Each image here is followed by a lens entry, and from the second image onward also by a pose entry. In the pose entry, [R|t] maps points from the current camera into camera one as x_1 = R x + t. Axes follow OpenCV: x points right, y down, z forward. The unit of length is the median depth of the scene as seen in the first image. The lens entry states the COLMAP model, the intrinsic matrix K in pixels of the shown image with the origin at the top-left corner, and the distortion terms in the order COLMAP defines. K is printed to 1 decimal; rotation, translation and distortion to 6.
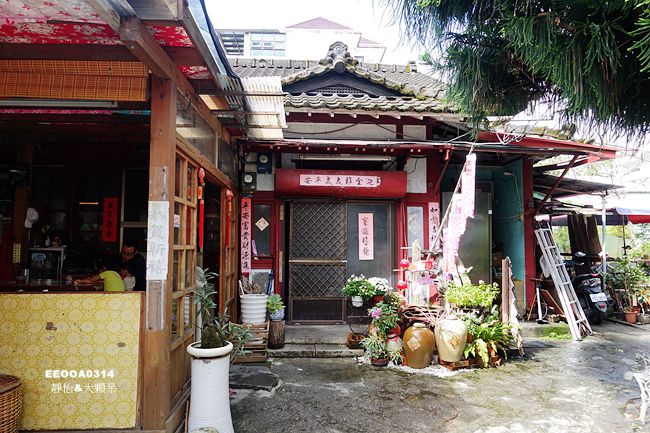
lens RADIAL K [[454.9, 0, 325.0], [0, 454.9, 216.5], [0, 0, 1]] dist [-0.000533, -0.000703]
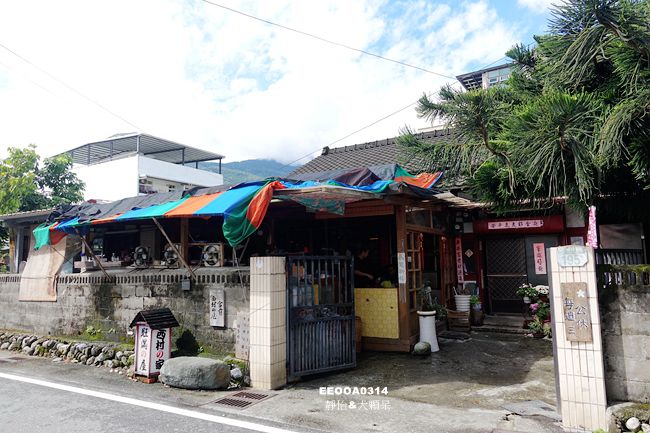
lens RADIAL K [[454.9, 0, 325.0], [0, 454.9, 216.5], [0, 0, 1]] dist [-0.000533, -0.000703]
pose [[0.839880, -0.080357, -0.536790, 0.357102], [0.061710, 0.996704, -0.052652, -0.068624], [0.539252, 0.011096, 0.842071, -0.748484]]
